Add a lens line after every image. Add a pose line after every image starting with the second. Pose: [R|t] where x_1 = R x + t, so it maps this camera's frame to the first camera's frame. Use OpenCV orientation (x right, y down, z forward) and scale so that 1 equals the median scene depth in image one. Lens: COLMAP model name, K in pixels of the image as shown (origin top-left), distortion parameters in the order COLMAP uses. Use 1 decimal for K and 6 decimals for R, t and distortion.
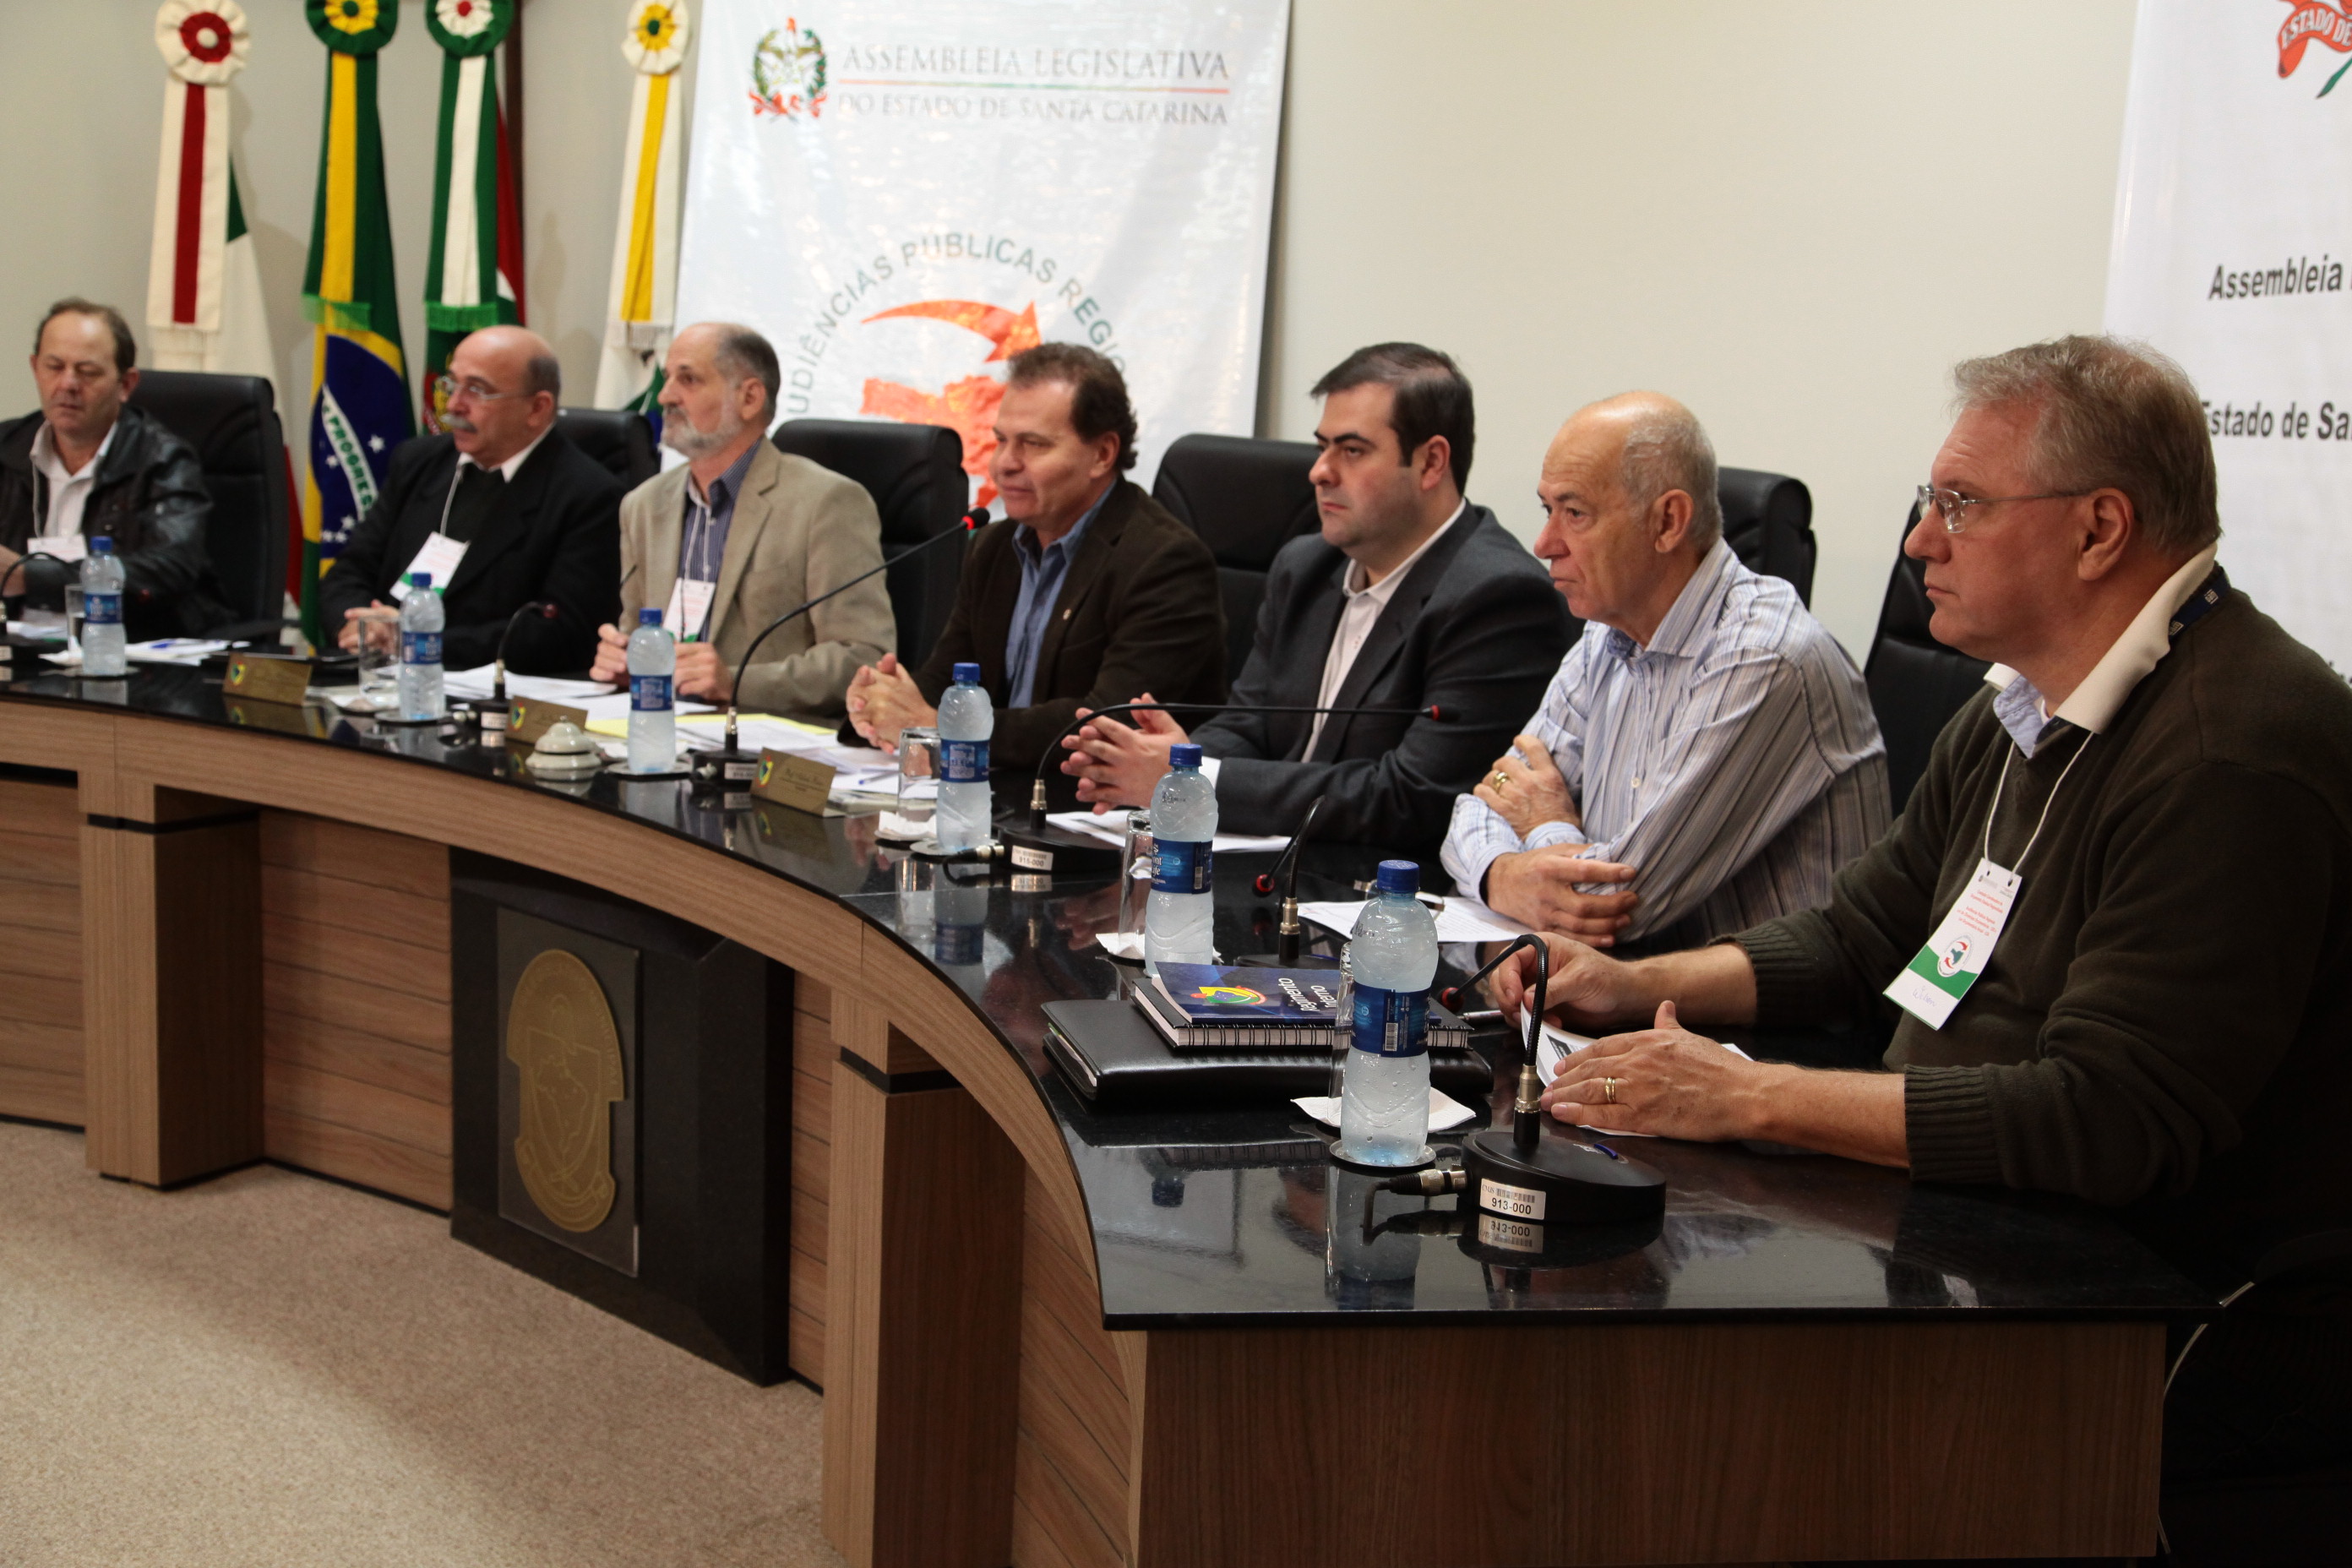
lens RADIAL K [[2762.7, 0, 1180.1], [0, 2762.7, 809.4], [0, 0, 1]] dist [0.117793, 0.000000]
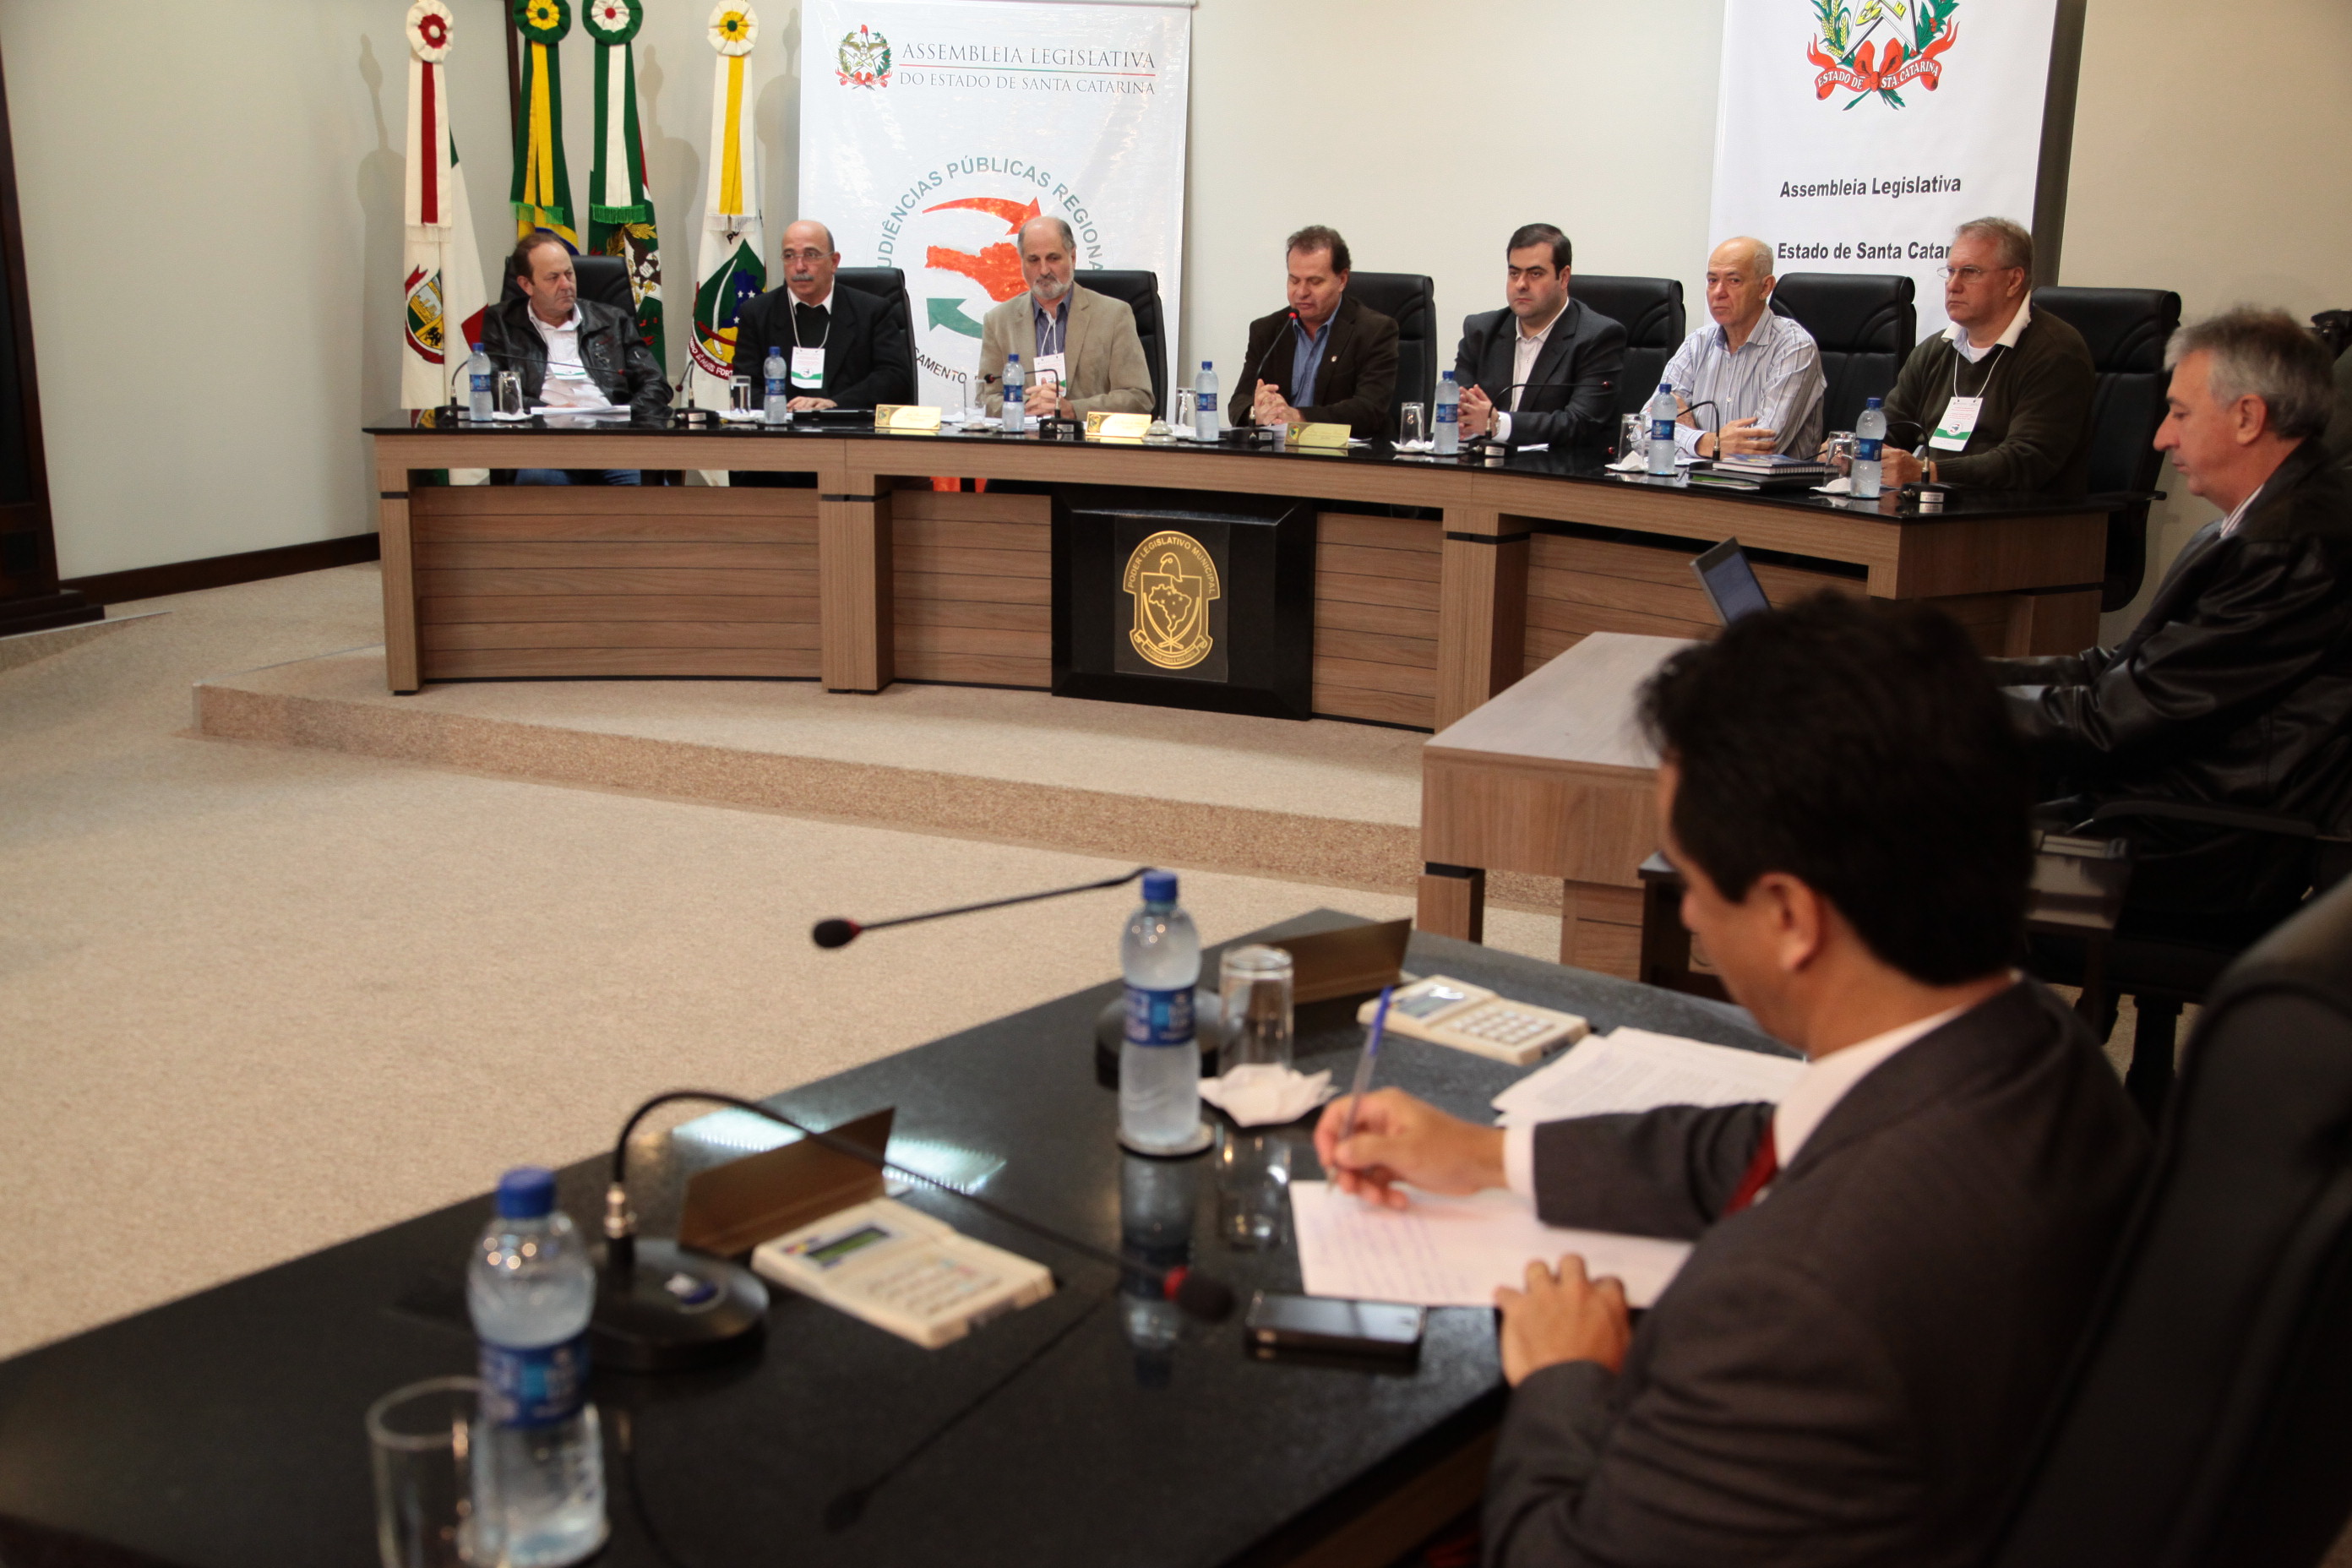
lens RADIAL K [[2337.0, 0, 1194.5], [0, 2337.0, 765.4], [0, 0, 1]] dist [0.042712, 0.000000]
pose [[0.927406, -0.102289, 0.359799, -0.735217], [0.077645, 0.993576, 0.082333, 0.071256], [-0.365909, -0.048419, 0.929390, -0.540949]]
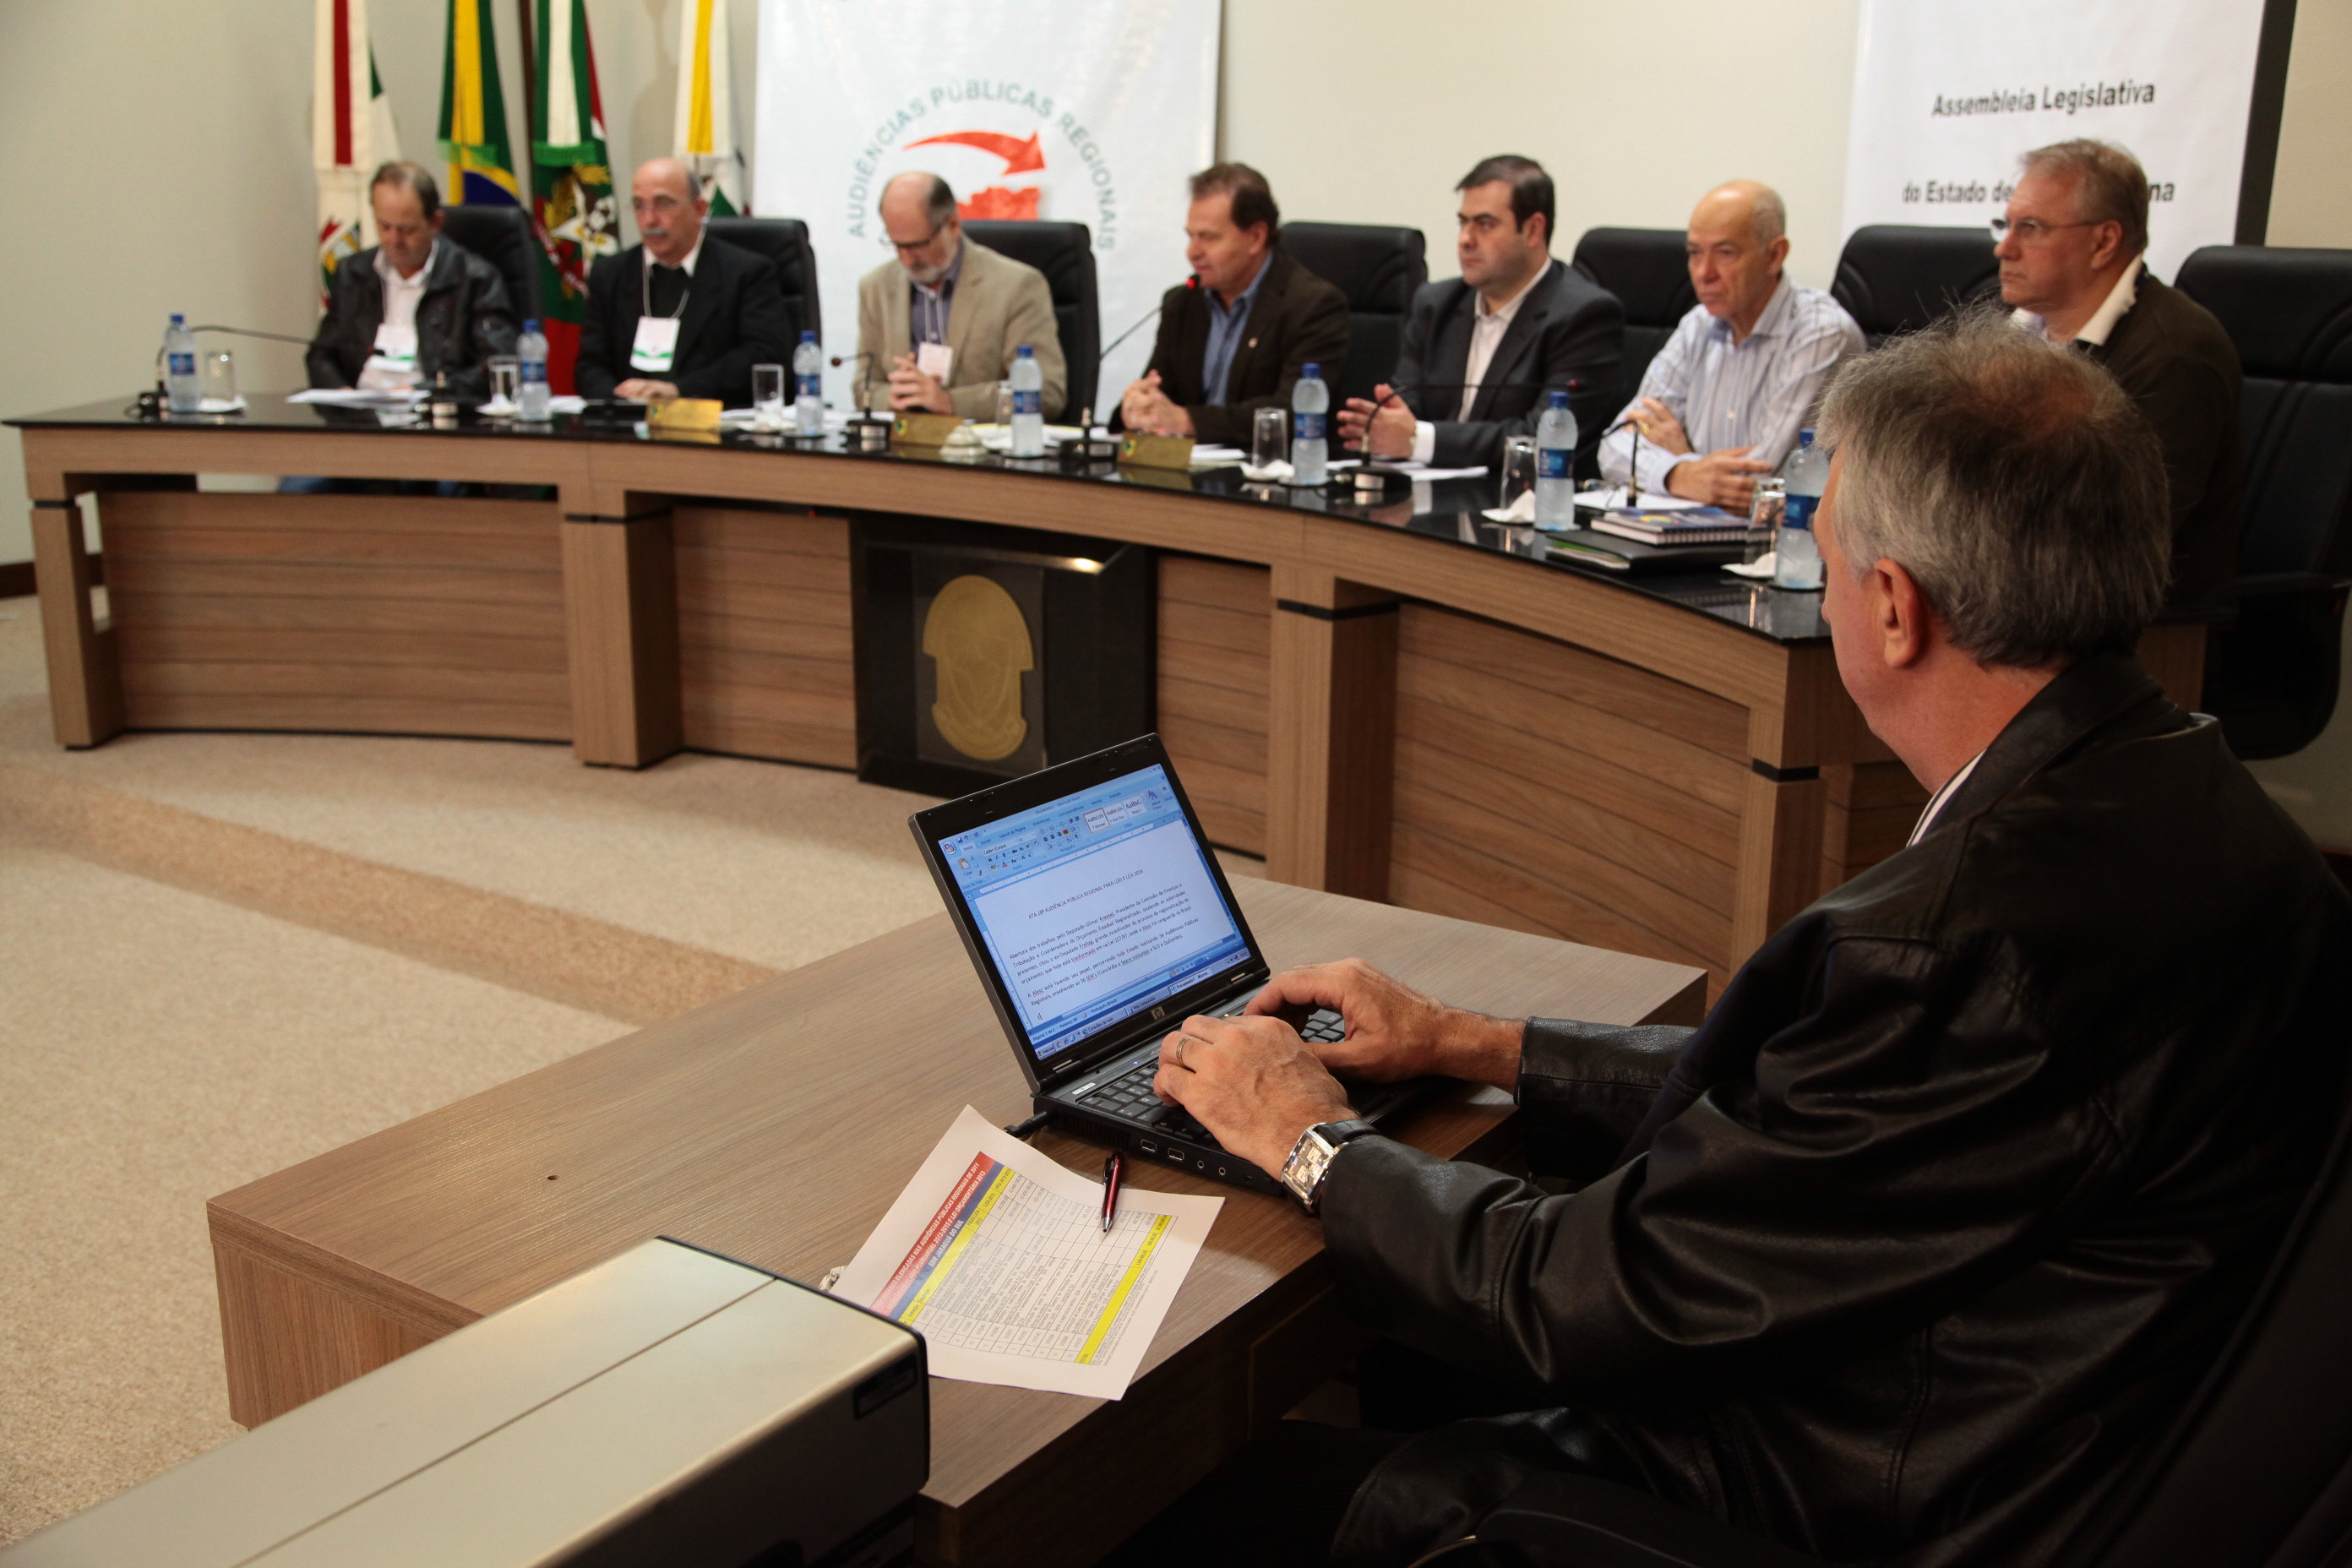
lens RADIAL K [[2337.0, 0, 1180.3], [0, 2337.0, 775.4], [0, 0, 1]] dist [0.042712, 0.000000]
pose [[0.981871, -0.071301, 0.175628, -0.299937], [0.054958, 0.993841, 0.096229, 0.036621], [-0.181407, -0.084832, 0.979742, -0.250484]]
